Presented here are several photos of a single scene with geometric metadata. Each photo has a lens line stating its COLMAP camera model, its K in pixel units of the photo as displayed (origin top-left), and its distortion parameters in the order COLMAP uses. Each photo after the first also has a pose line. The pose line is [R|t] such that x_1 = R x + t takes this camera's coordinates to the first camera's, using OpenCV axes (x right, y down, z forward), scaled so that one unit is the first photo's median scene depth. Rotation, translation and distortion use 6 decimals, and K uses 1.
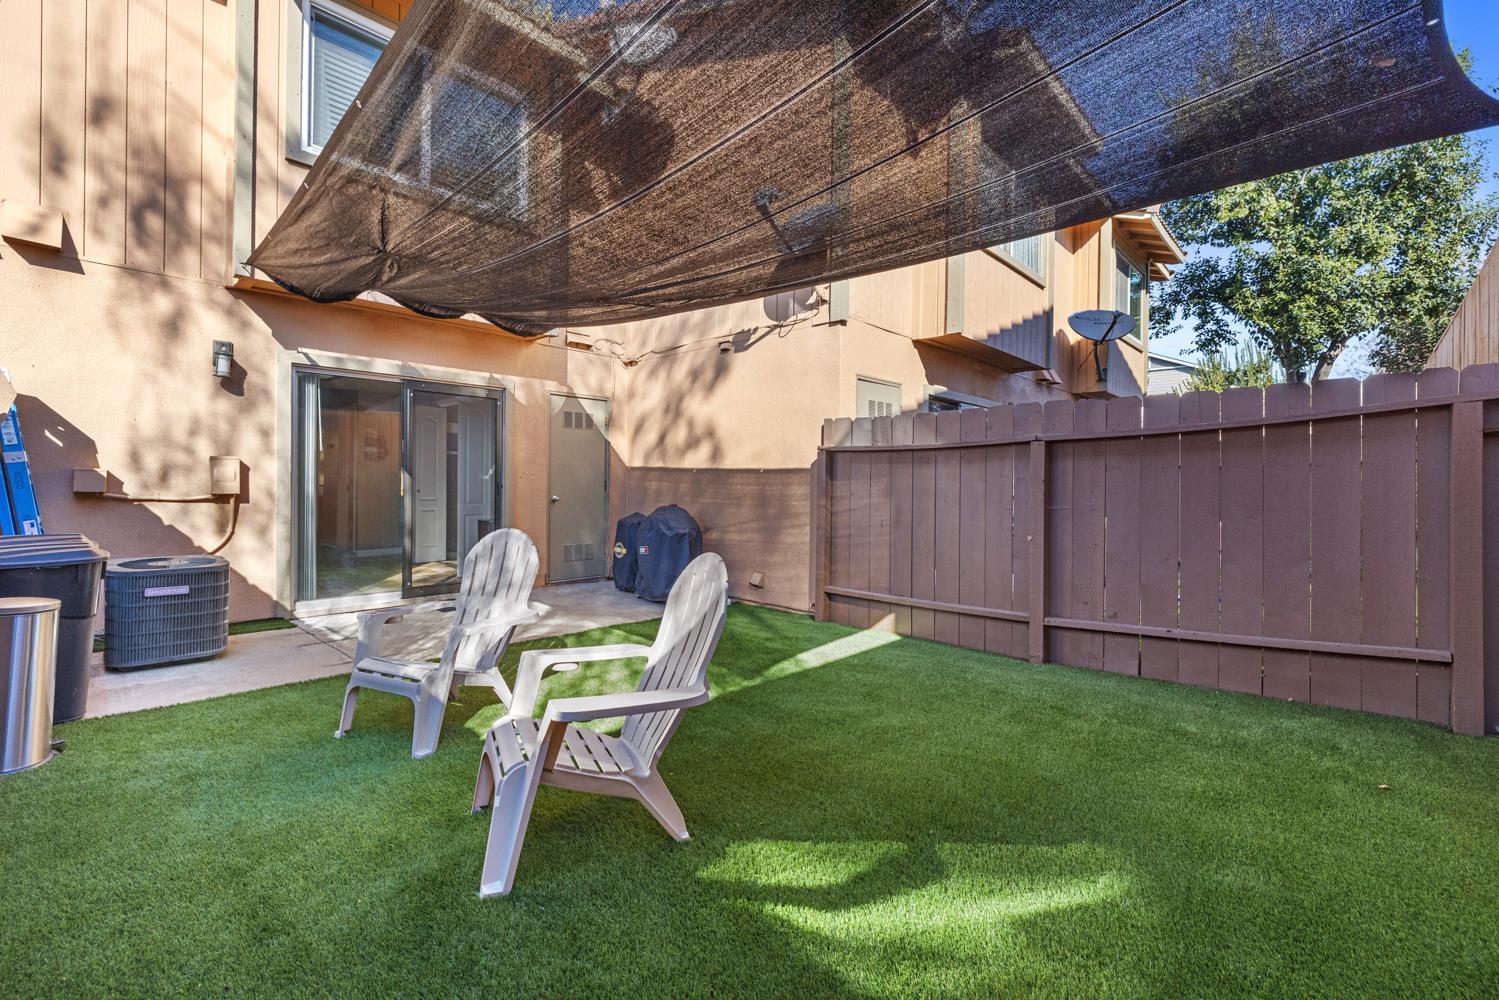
lens RADIAL K [[633.3, 0, 750.3], [0, 633.3, 490.7], [0, 0, 1]] dist [-0.000933, -0.000163]
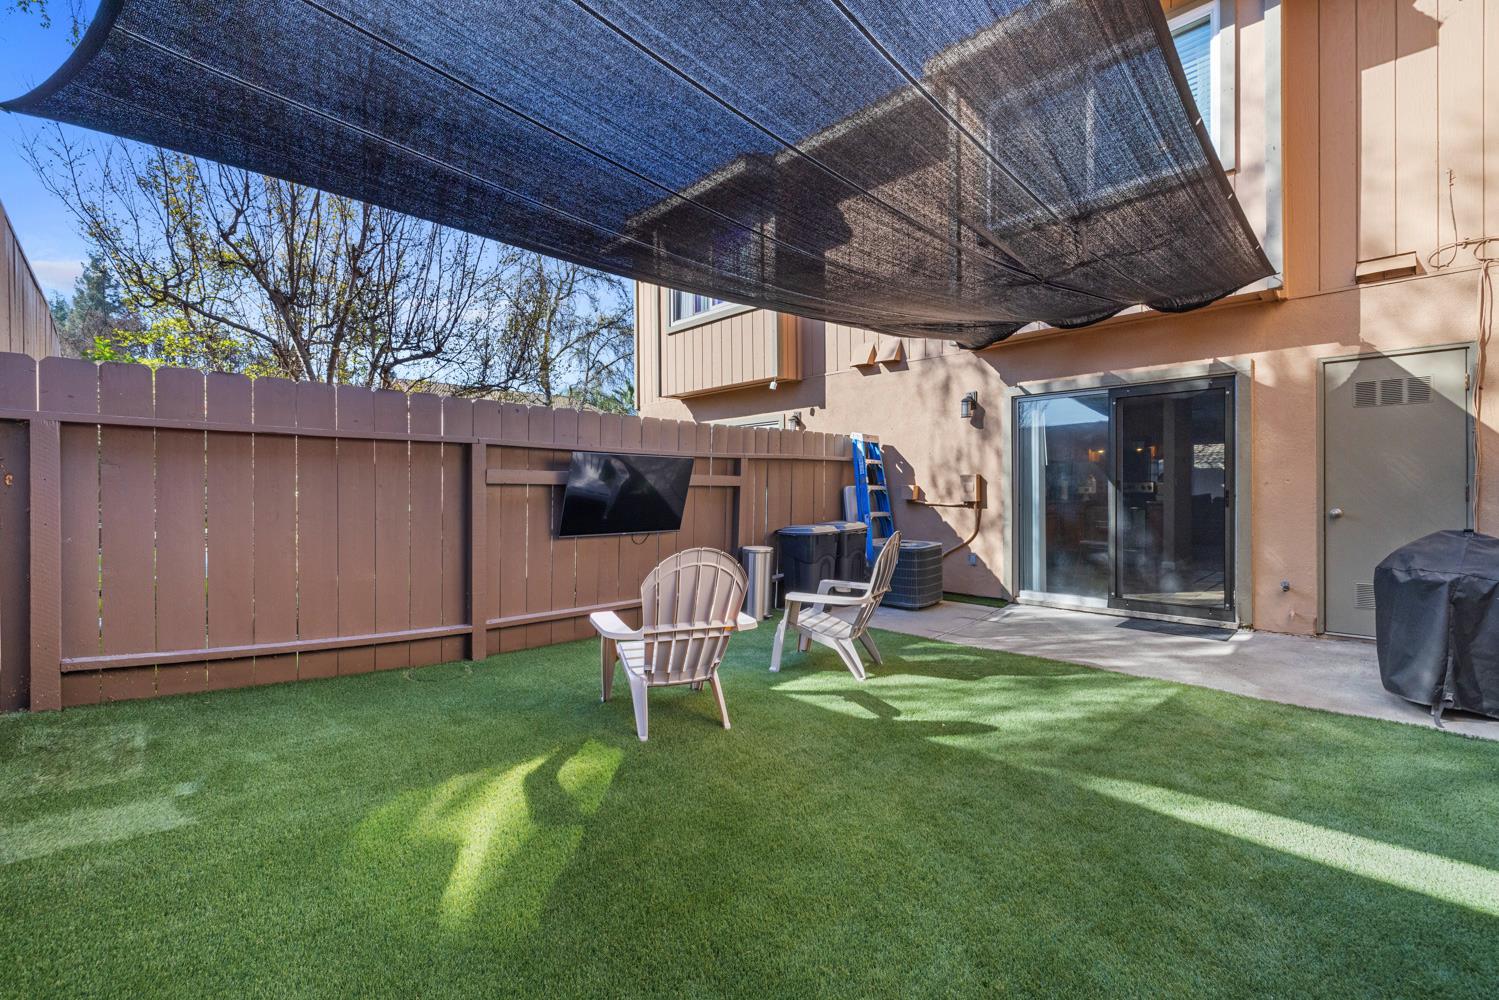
lens RADIAL K [[633.3, 0, 748.7], [0, 633.3, 499.5], [0, 0, 1]] dist [-0.000933, -0.000163]
pose [[-0.012697, 0.000059, -0.999919, 0.531552], [-0.008644, 0.999963, 0.000169, 0.005114], [0.999882, 0.008645, -0.012696, 0.508147]]
